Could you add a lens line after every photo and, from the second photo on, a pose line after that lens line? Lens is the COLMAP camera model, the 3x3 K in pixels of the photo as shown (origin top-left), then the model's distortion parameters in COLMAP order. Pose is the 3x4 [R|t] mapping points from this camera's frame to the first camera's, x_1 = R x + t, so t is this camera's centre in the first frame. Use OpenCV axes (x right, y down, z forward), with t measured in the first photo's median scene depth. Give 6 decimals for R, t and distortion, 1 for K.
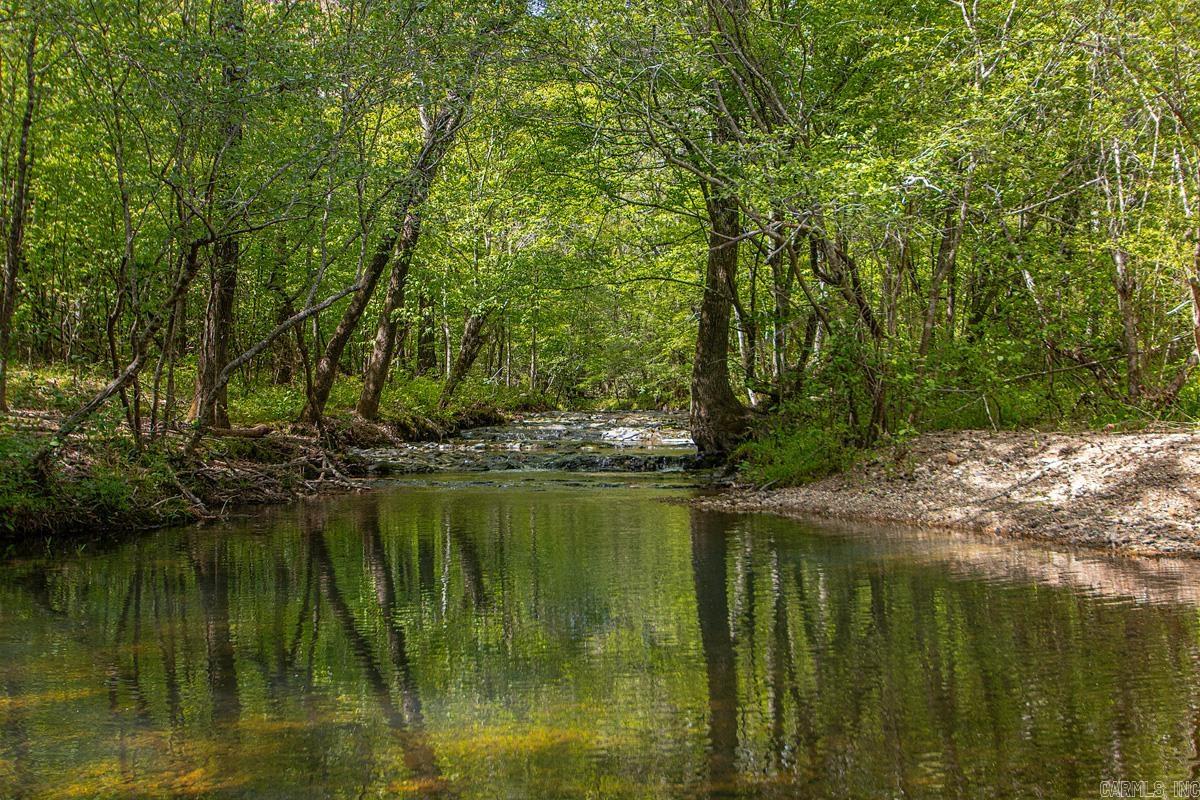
lens RADIAL K [[1256.8, 0, 595.2], [0, 1256.8, 411.9], [0, 0, 1]] dist [-0.079294, 0.000000]
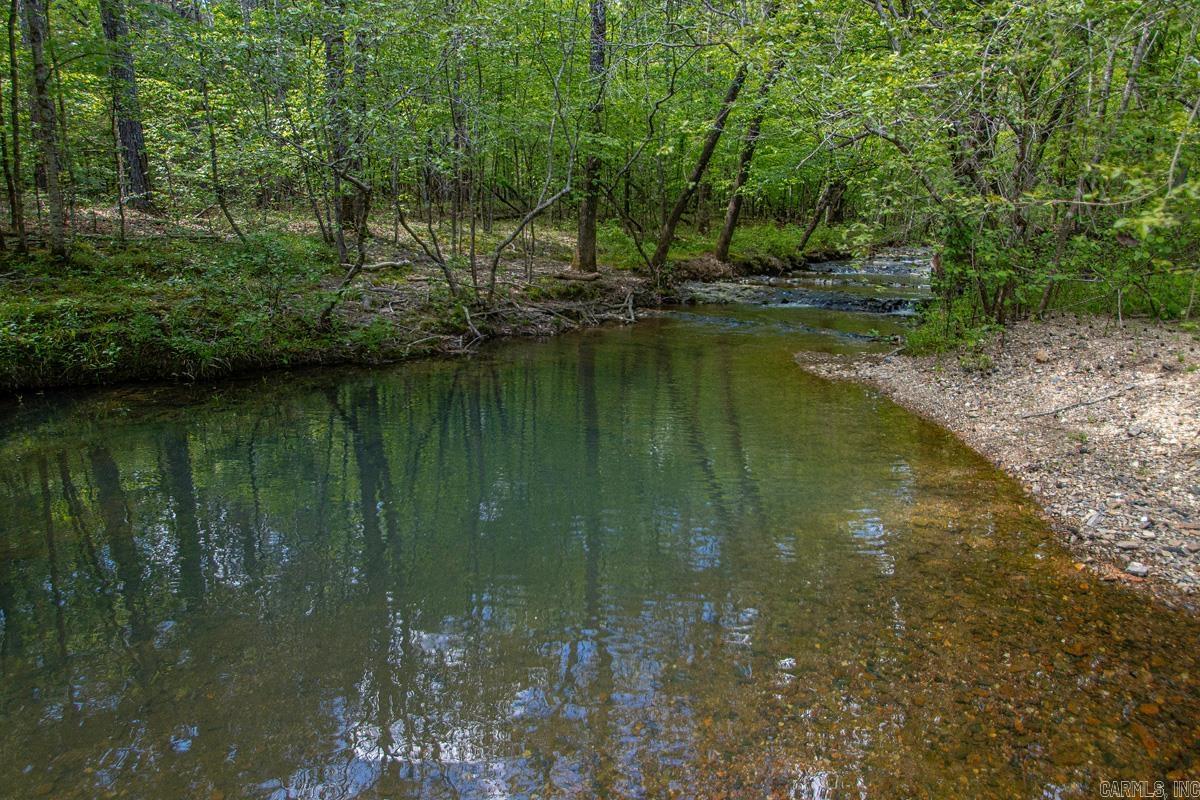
lens RADIAL K [[684.8, 0, 602.4], [0, 684.8, 400.0], [0, 0, 1]] dist [-0.005897, -0.001367]
pose [[0.854933, 0.123767, -0.503757, 0.161117], [0.001381, 0.970573, 0.240801, -0.035776], [0.518736, -0.206565, 0.829605, 0.222893]]
